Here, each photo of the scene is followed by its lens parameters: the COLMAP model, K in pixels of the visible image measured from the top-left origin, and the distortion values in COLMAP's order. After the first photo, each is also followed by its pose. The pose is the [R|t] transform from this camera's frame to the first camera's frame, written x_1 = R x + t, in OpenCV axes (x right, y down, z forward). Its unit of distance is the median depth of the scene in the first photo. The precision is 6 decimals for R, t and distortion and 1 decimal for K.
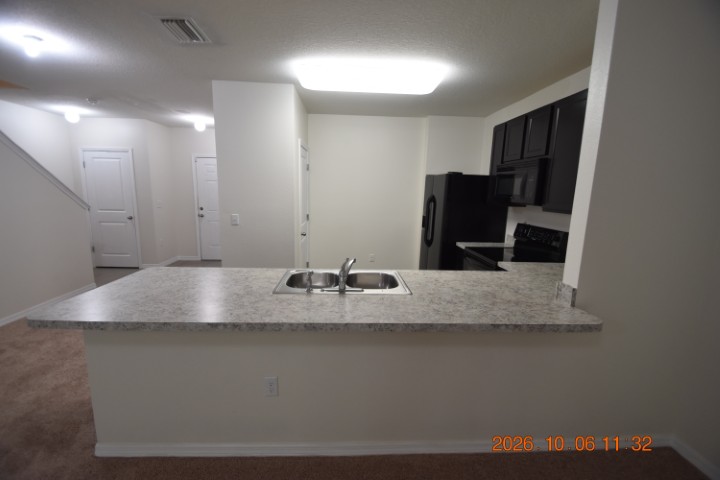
lens RADIAL K [[316.0, 0, 357.3], [0, 316.0, 242.9], [0, 0, 1]] dist [0.000997, -0.005352]
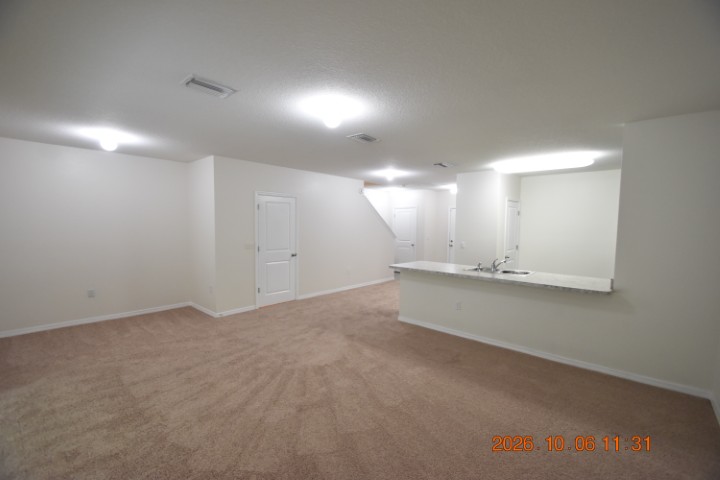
lens RADIAL K [[316.0, 0, 361.7], [0, 316.0, 241.3], [0, 0, 1]] dist [0.000997, -0.005352]
pose [[0.719876, 0.024231, -0.693680, 0.374825], [-0.113797, 0.989988, -0.083514, 0.102397], [0.684711, 0.139058, 0.715426, -0.574685]]
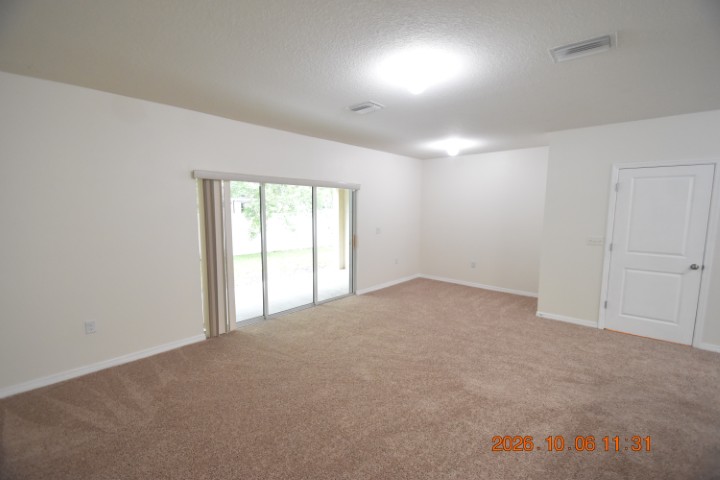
lens RADIAL K [[316.0, 0, 348.9], [0, 316.0, 243.1], [0, 0, 1]] dist [0.000997, -0.005352]
pose [[-0.711134, 0.050506, -0.701240, 0.353221], [-0.139609, 0.967409, 0.211256, -0.024862], [0.689055, 0.248131, -0.680907, 0.163593]]
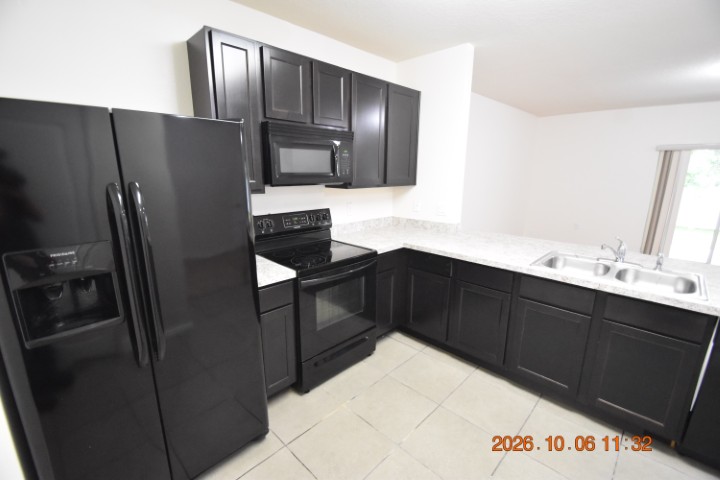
lens RADIAL K [[316.0, 0, 357.4], [0, 316.0, 242.5], [0, 0, 1]] dist [0.000997, -0.005352]
pose [[-0.678641, -0.191232, 0.709138, -0.087784], [0.102855, 0.931251, 0.349560, -0.178012], [-0.727233, 0.310164, -0.612316, 1.027720]]
